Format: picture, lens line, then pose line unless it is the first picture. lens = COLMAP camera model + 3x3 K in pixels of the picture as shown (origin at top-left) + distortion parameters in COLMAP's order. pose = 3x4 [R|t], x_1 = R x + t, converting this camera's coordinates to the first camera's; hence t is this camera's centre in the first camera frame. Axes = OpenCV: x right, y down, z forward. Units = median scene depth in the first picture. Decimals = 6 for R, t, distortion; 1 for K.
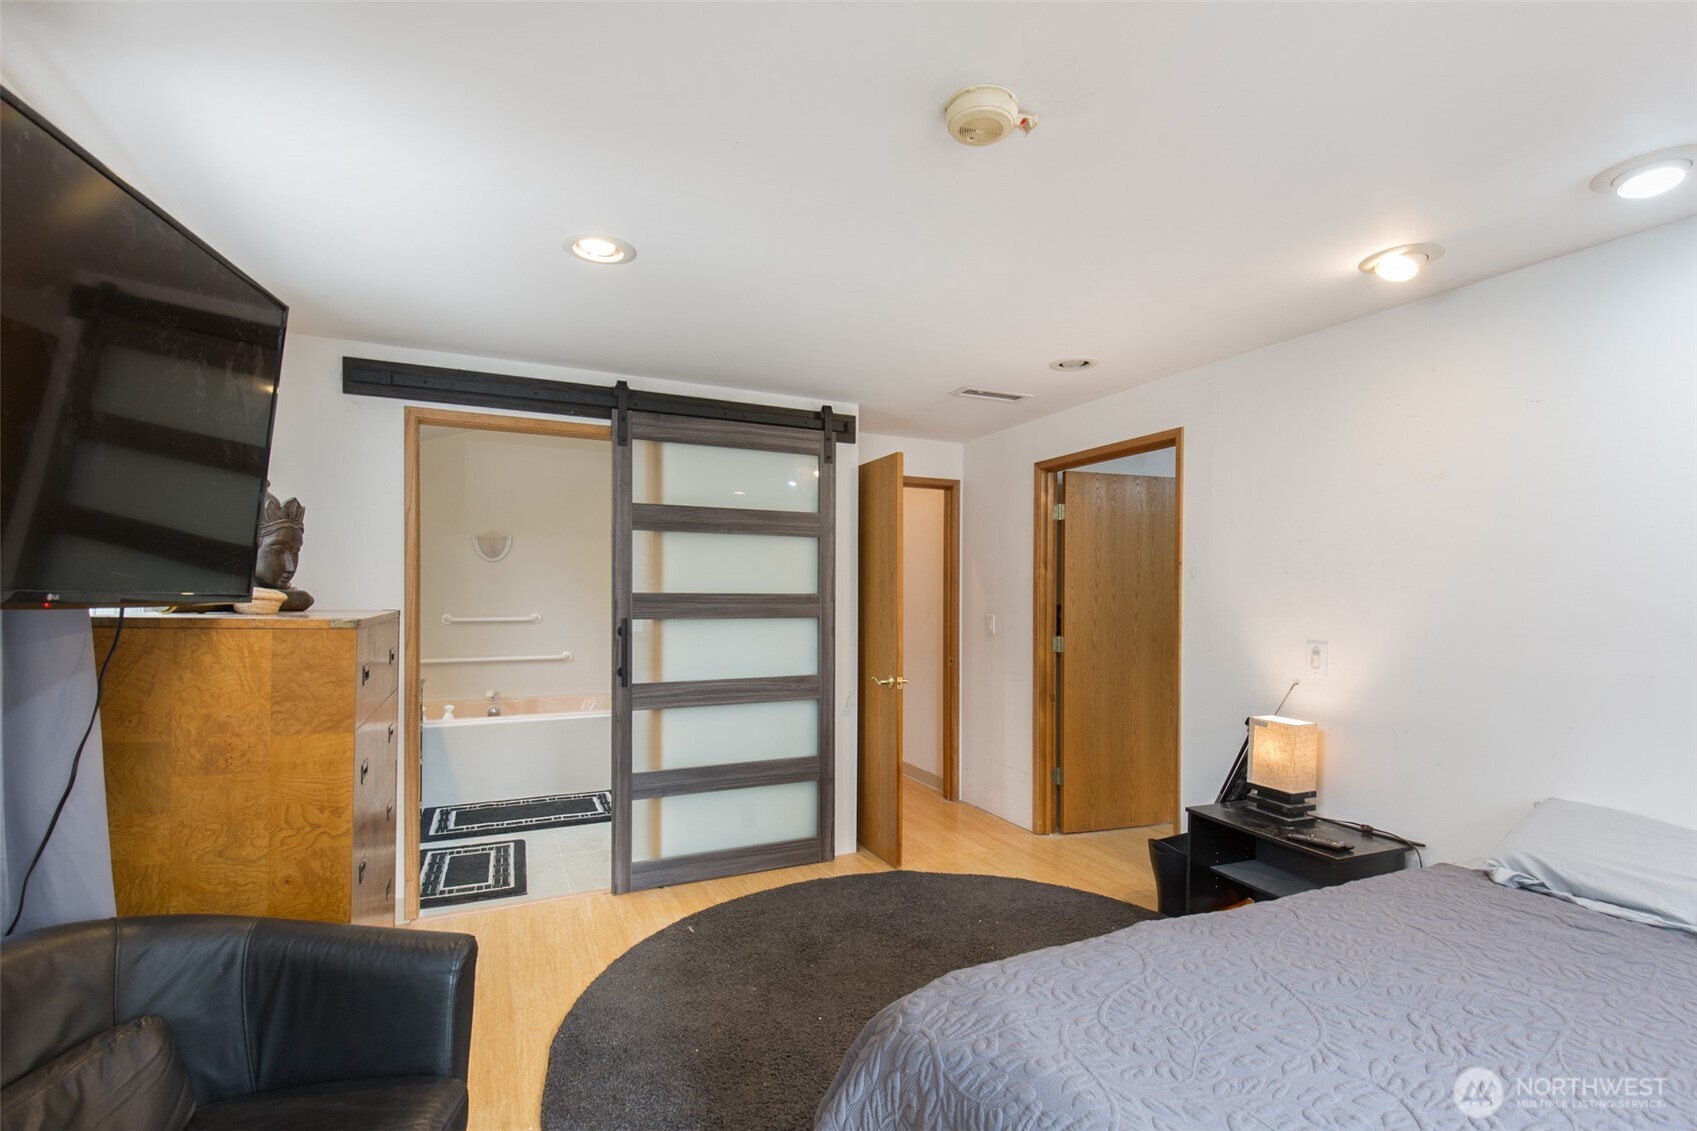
lens RADIAL K [[760.8, 0, 846.4], [0, 760.8, 575.3], [0, 0, 1]] dist [0.028571, -0.015165]
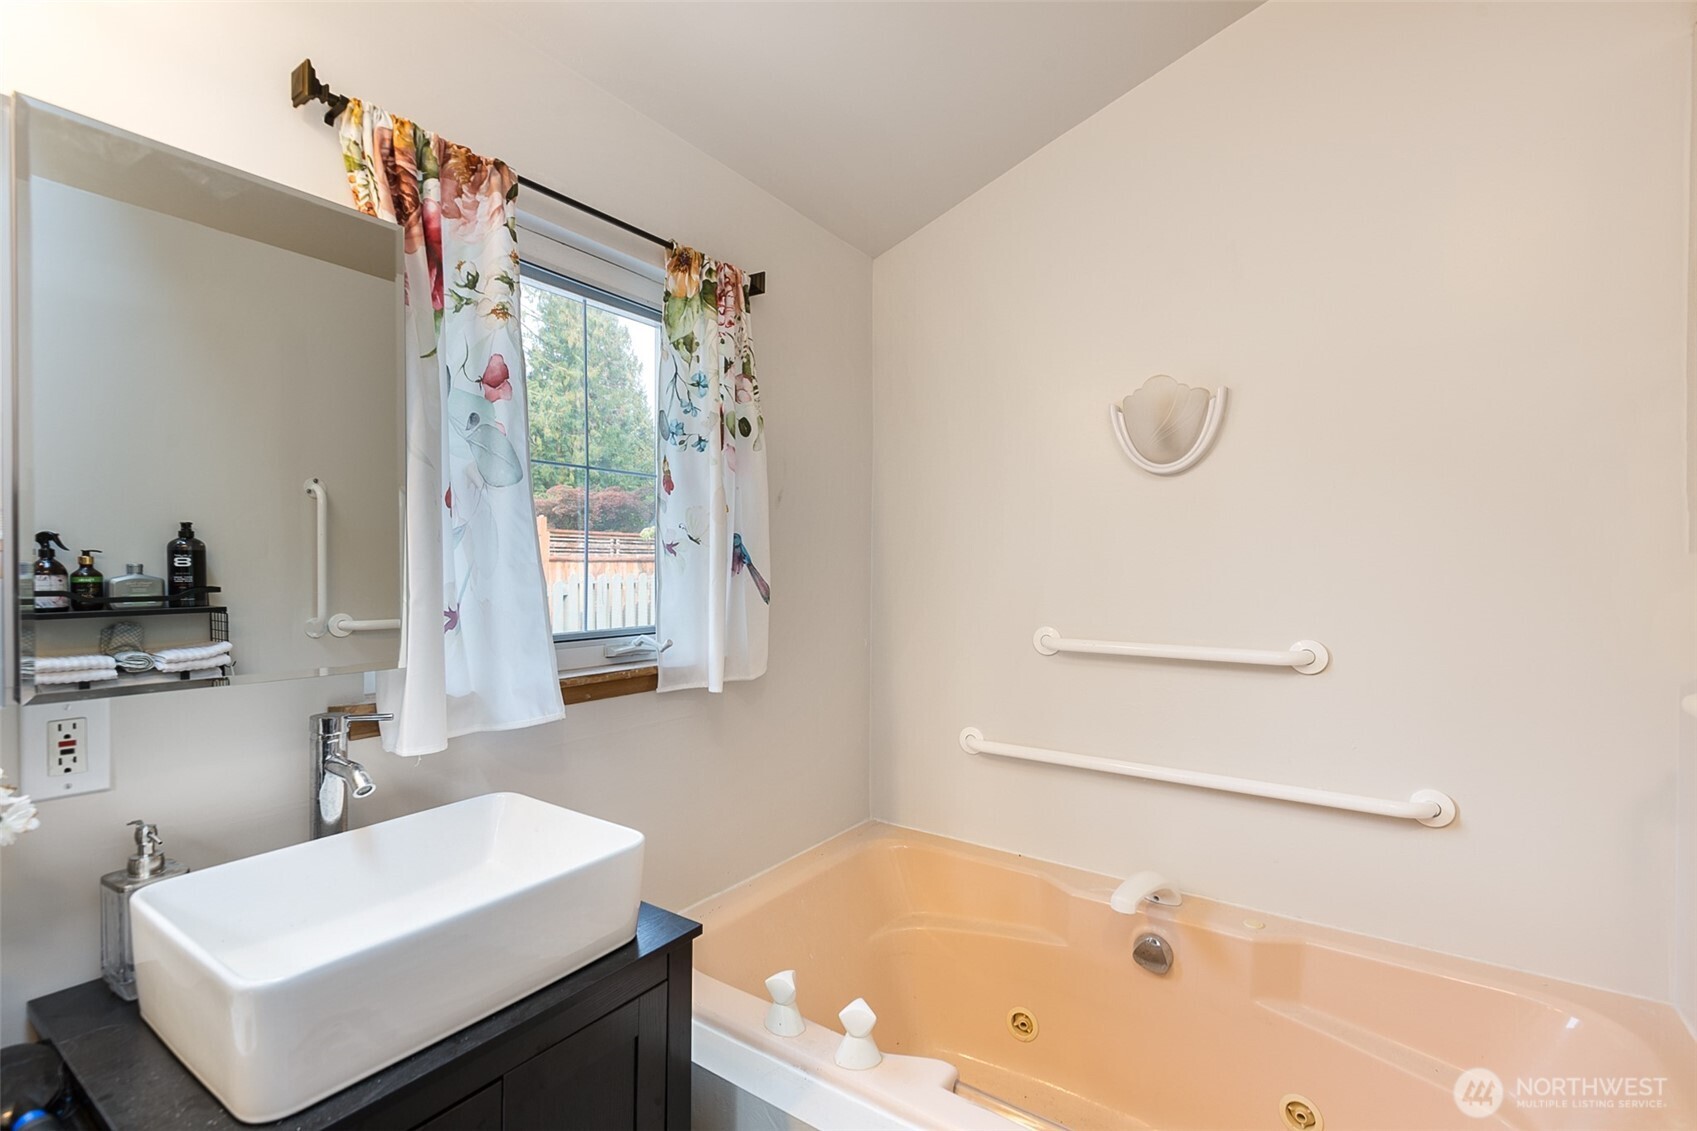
lens RADIAL K [[786.5, 0, 822.8], [0, 786.5, 568.8], [0, 0, 1]] dist [0.025546, -0.018824]
pose [[0.501916, 0.013253, -0.864815, -0.292884], [0.009459, 0.999739, 0.020810, 0.016552], [0.864864, -0.018626, 0.501660, 0.850931]]
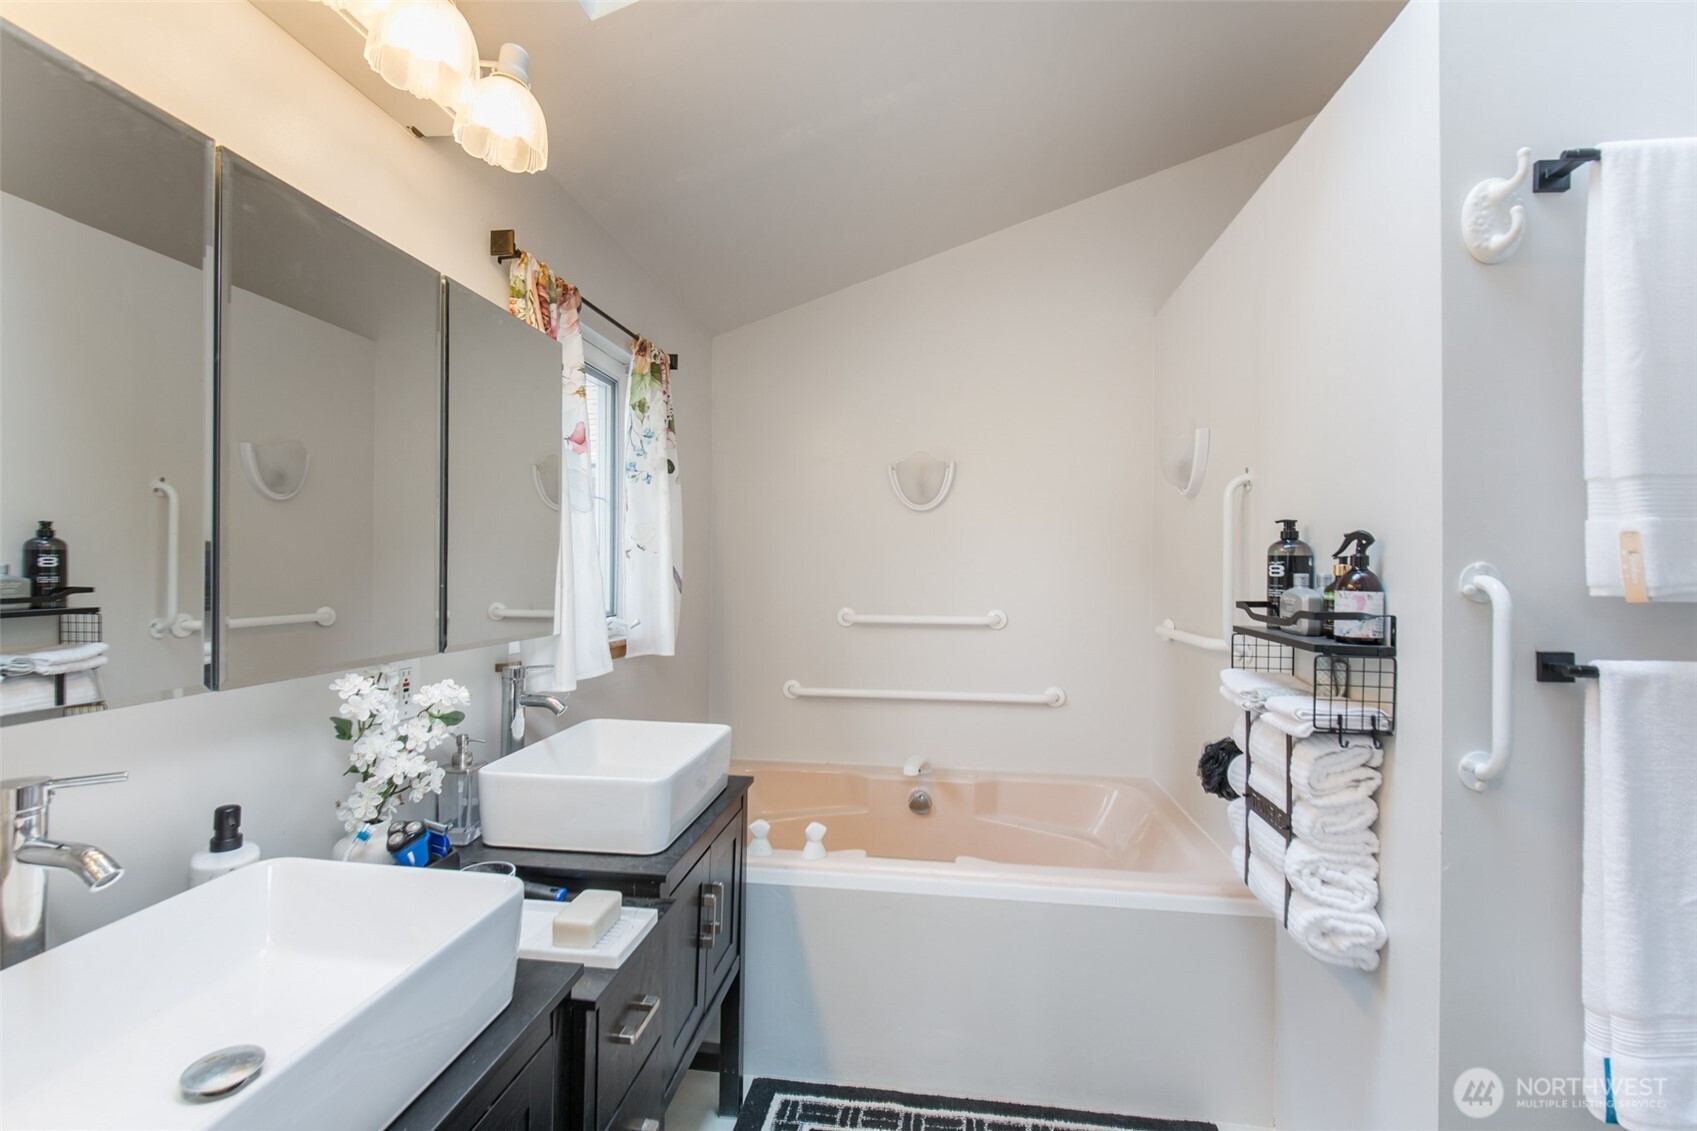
lens RADIAL K [[770.0, 0, 855.5], [0, 770.0, 557.3], [0, 0, 1]] dist [-0.000617, -0.000618]
pose [[0.848925, 0.004152, -0.528497, -0.263042], [-0.001074, 0.999981, 0.006130, 0.012879], [0.528512, -0.004636, 0.848913, 0.631112]]
